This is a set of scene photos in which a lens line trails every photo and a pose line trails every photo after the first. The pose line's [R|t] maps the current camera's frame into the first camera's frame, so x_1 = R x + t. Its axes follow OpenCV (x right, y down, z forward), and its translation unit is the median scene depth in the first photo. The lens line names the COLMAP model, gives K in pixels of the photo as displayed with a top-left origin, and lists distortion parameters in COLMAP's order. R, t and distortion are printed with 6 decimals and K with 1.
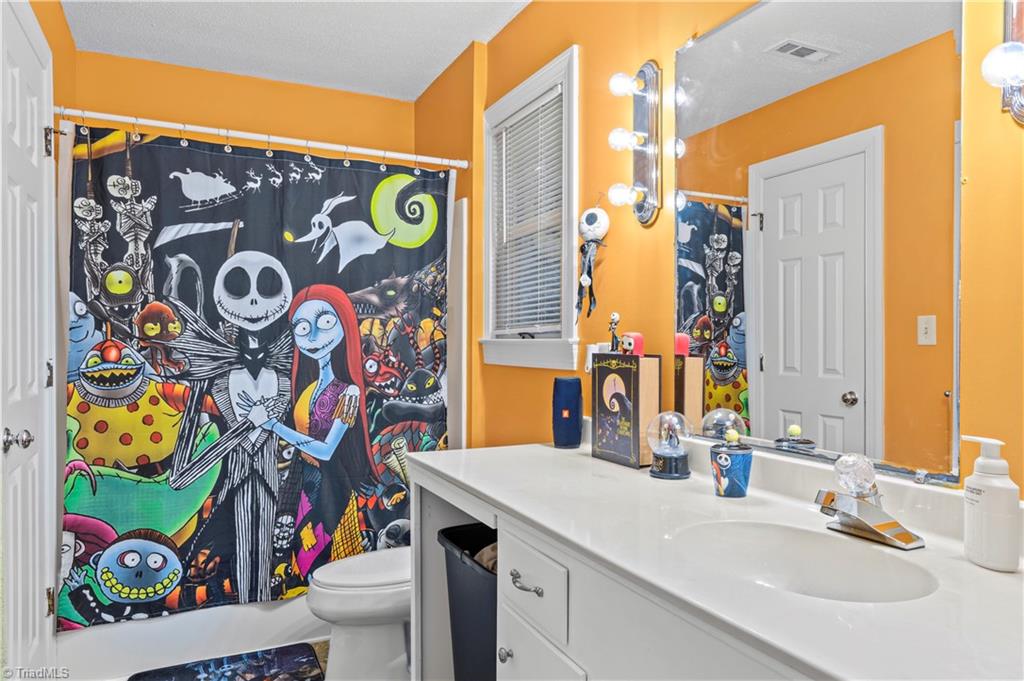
lens RADIAL K [[639.0, 0, 513.1], [0, 639.0, 344.6], [0, 0, 1]] dist [0.000327, 0.000145]
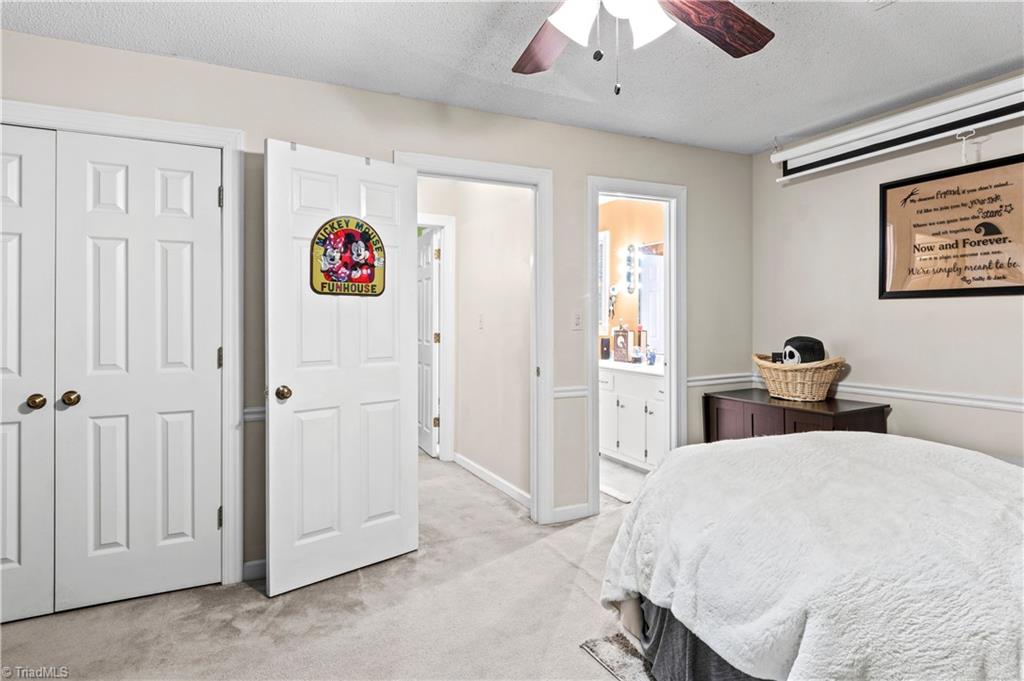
lens RADIAL K [[558.6, 0, 509.7], [0, 558.6, 333.0], [0, 0, 1]] dist [-0.002584, -0.000317]
pose [[0.999961, 0.000204, -0.008775, -0.416602], [-0.000123, 0.999958, 0.009137, 0.000968], [0.008776, -0.009135, 0.999920, -2.027377]]
